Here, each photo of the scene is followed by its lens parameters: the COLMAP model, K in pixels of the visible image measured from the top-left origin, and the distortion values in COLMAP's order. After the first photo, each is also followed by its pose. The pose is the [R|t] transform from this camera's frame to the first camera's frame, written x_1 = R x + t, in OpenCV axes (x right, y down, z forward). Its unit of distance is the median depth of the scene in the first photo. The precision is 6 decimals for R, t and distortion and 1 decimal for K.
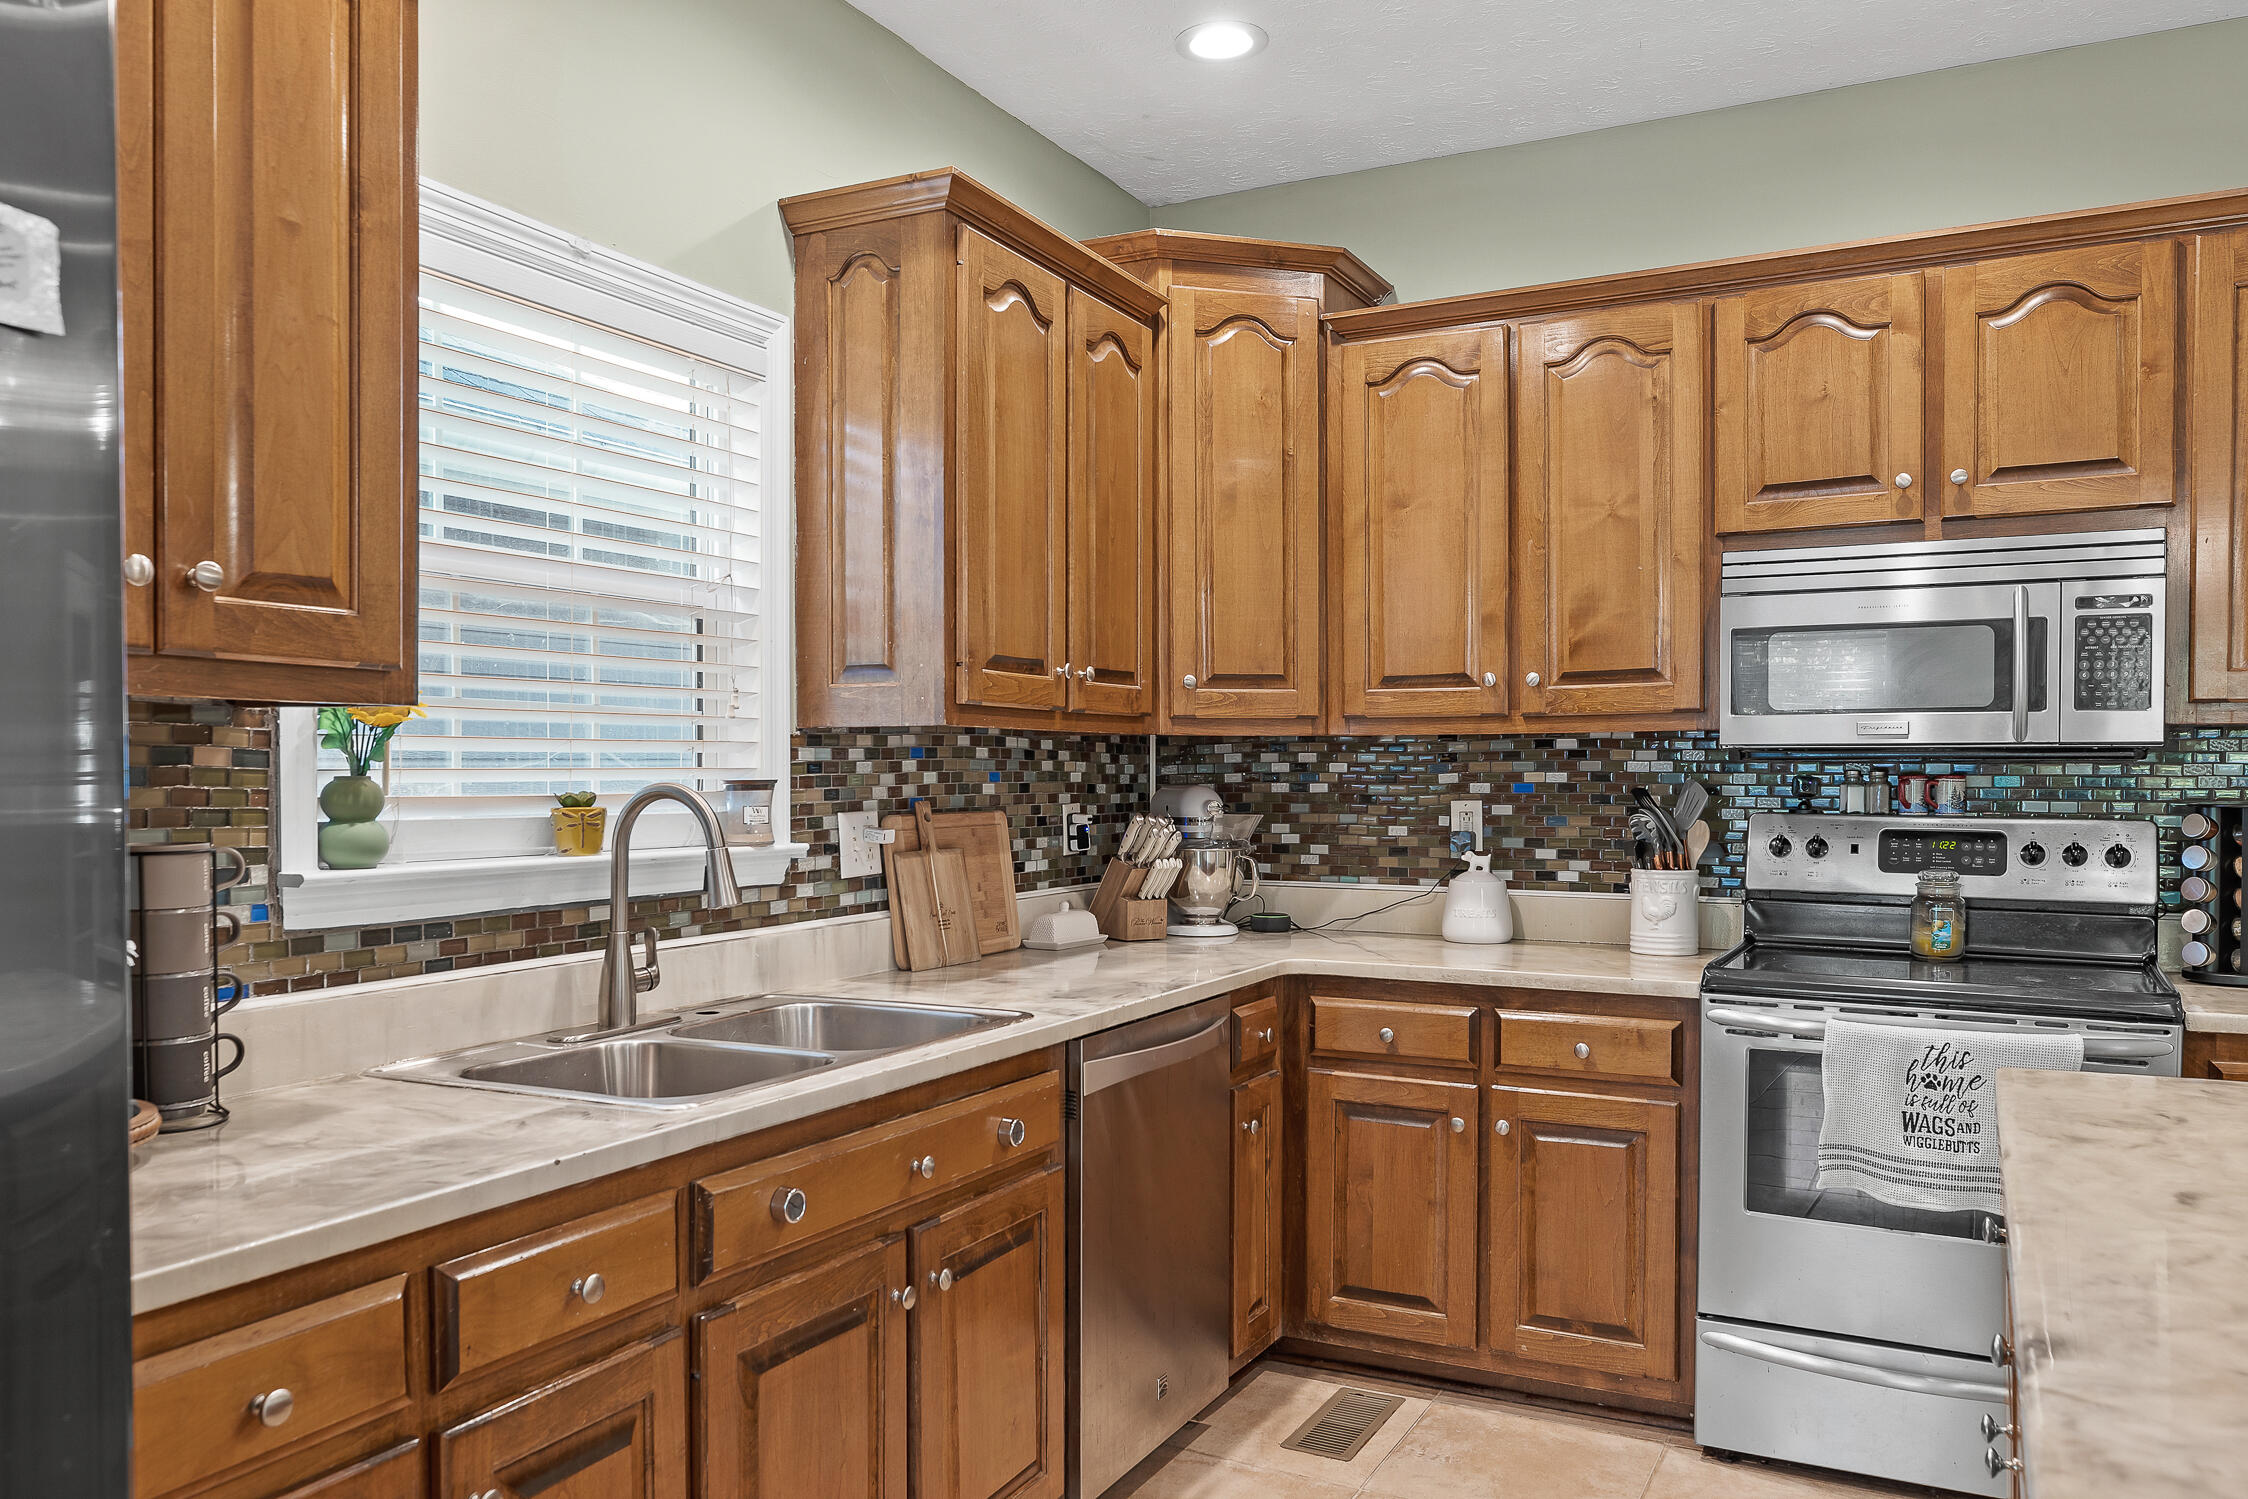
lens RADIAL K [[1675.4, 0, 1124.2], [0, 1675.4, 803.7], [0, 0, 1]] dist [0.007691, -0.008803]
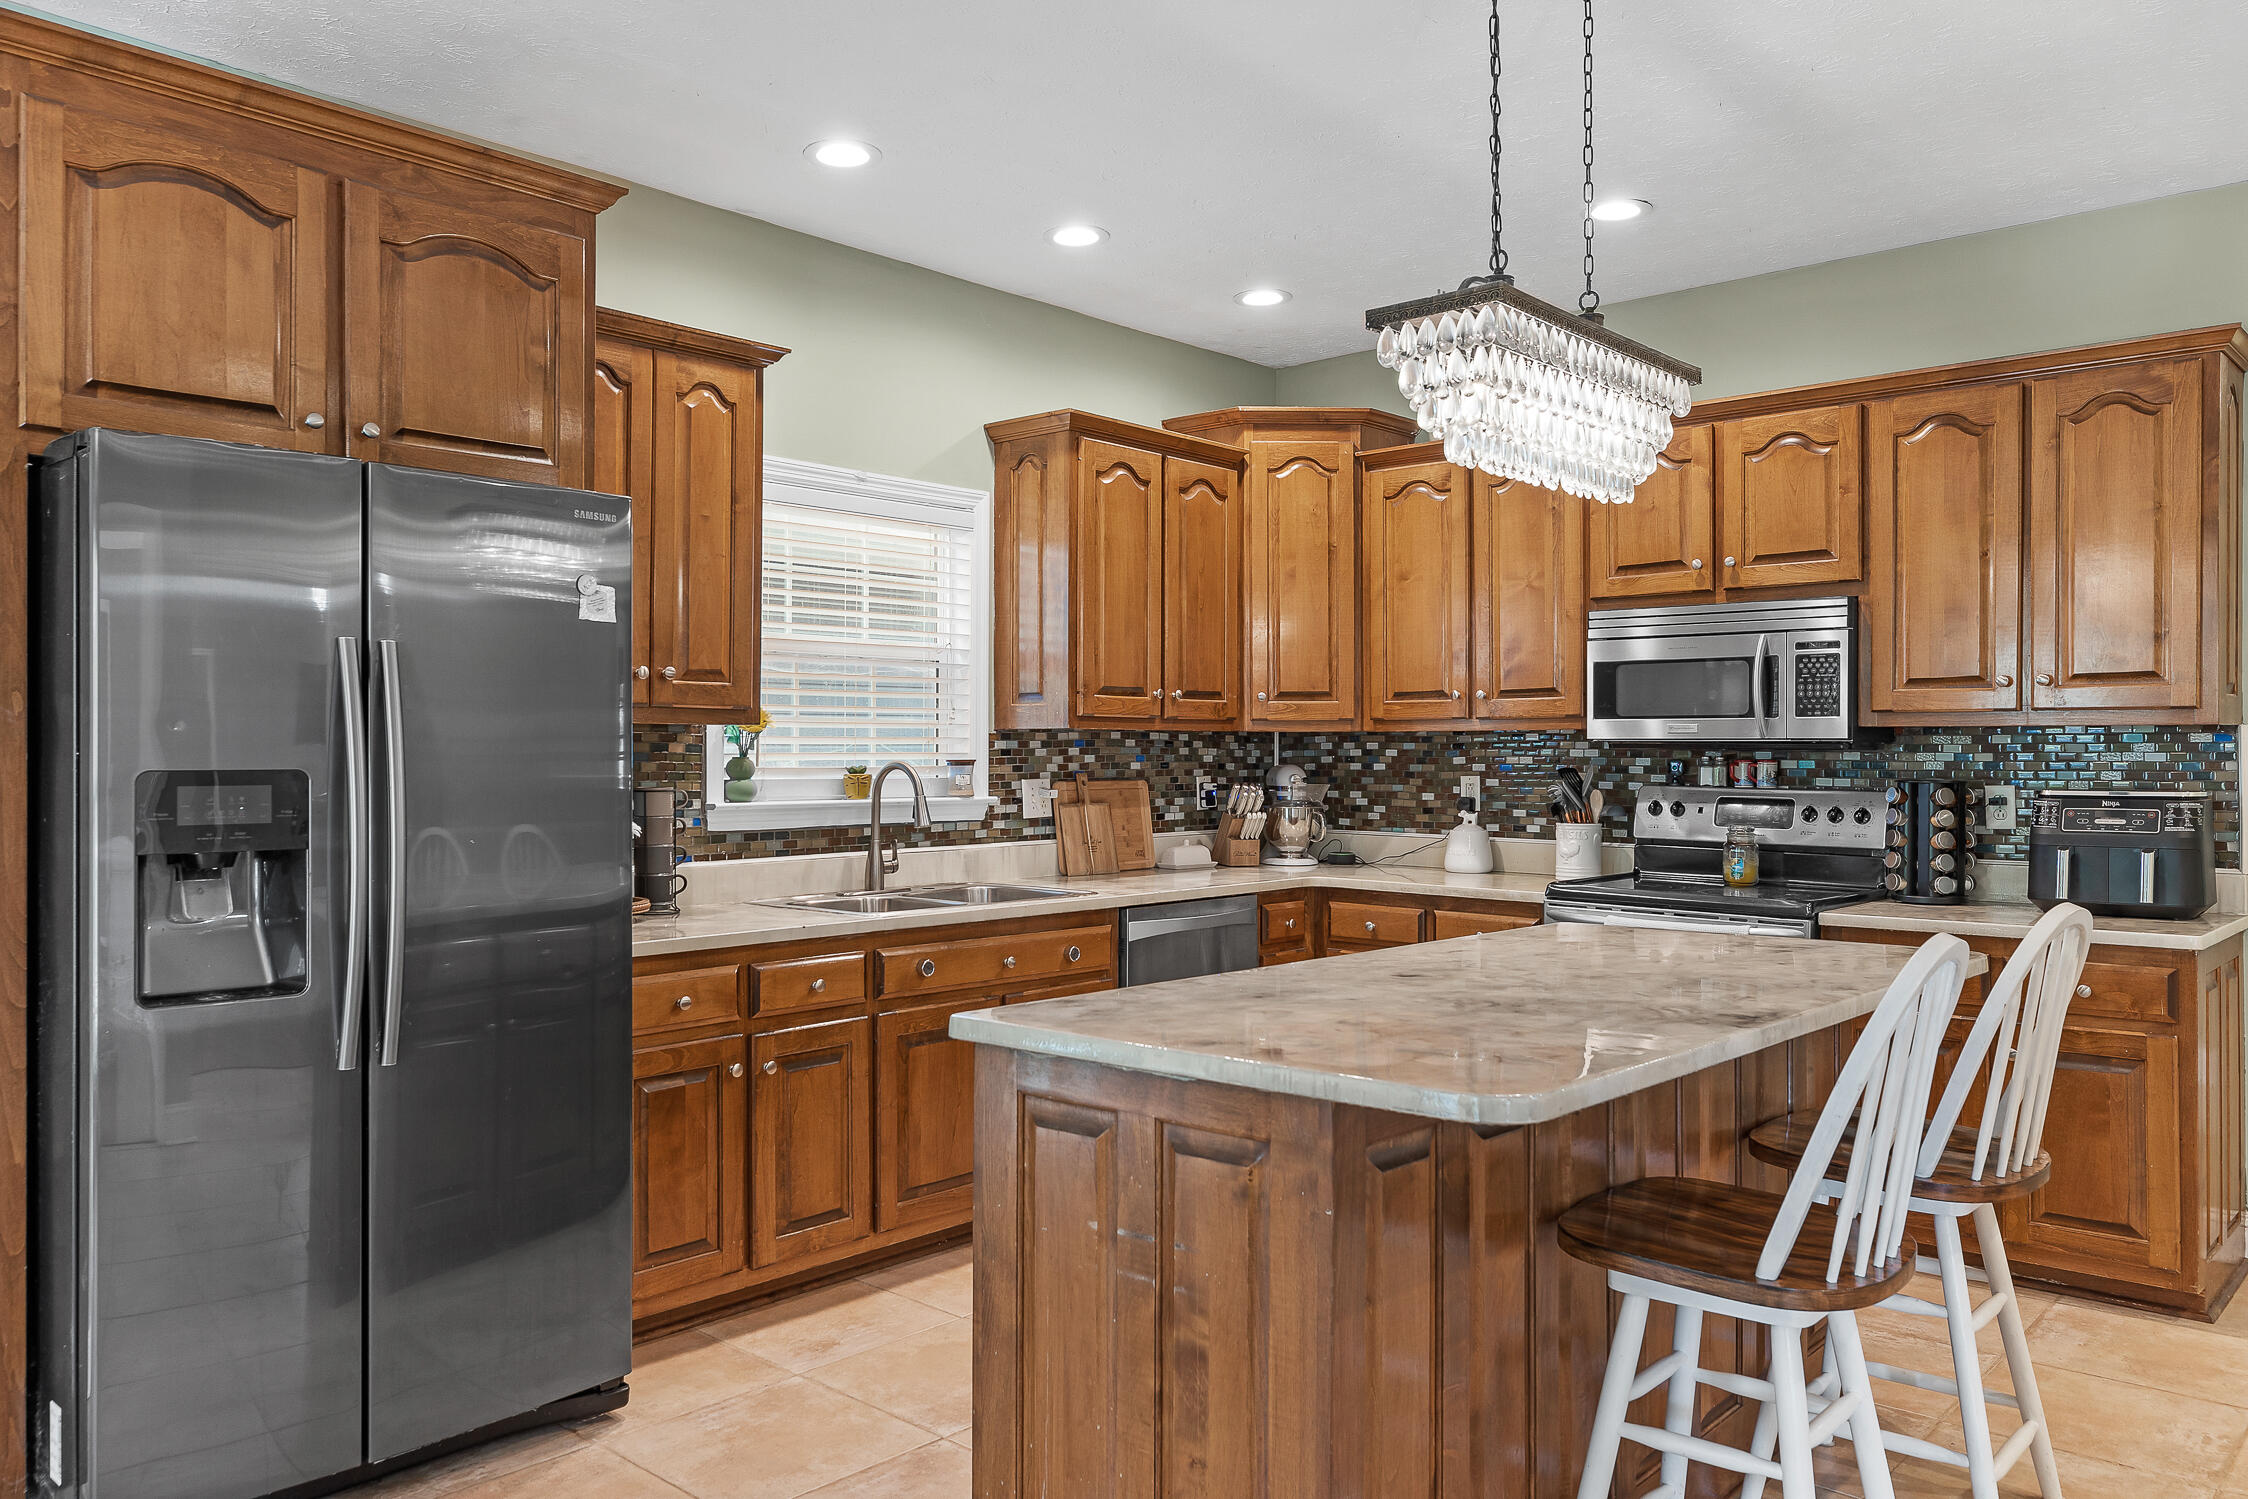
lens RADIAL K [[1675.4, 0, 1131.7], [0, 1675.4, 755.4], [0, 0, 1]] dist [0.007691, -0.008803]
pose [[0.965238, 0.003341, -0.261349, 0.380639], [-0.007752, 0.999844, -0.015847, 0.007268], [0.261256, 0.017322, 0.965114, -0.602858]]
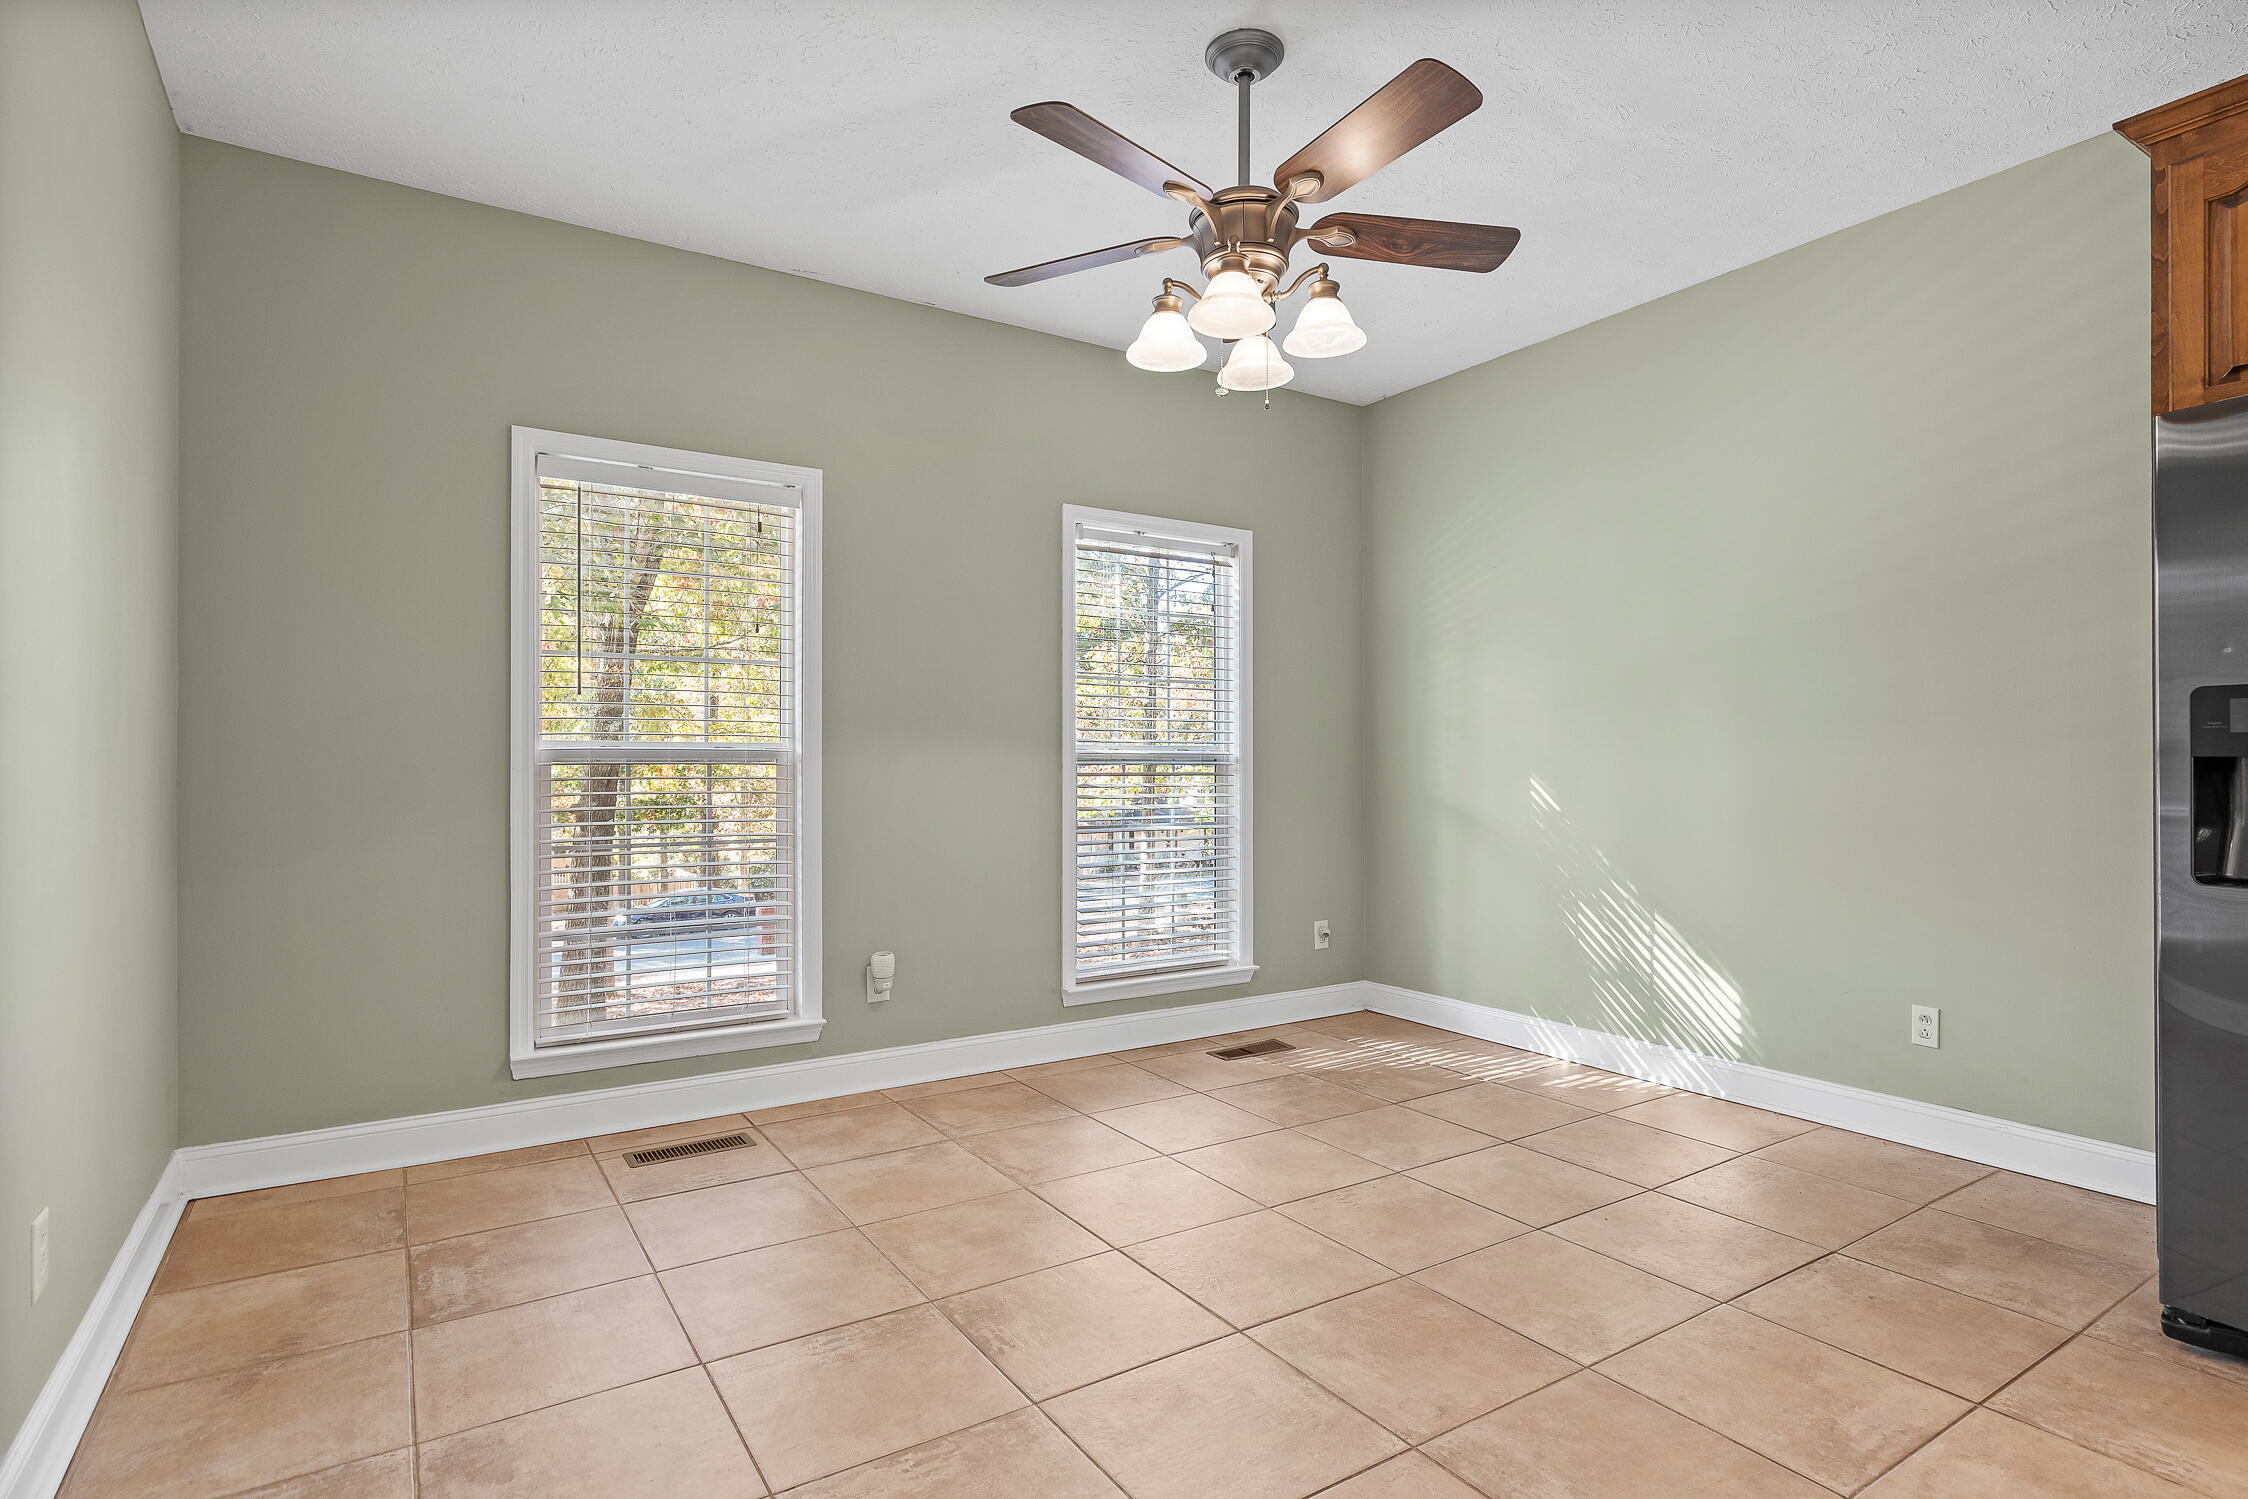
lens RADIAL K [[1145.0, 0, 1142.8], [0, 1145.0, 747.3], [0, 0, 1]] dist [-0.002486, -0.000718]
pose [[-0.499957, -0.000671, -0.866050, 0.605432], [-0.004702, 0.999987, 0.001939, 0.044811], [0.866037, 0.005042, -0.499954, -0.104966]]
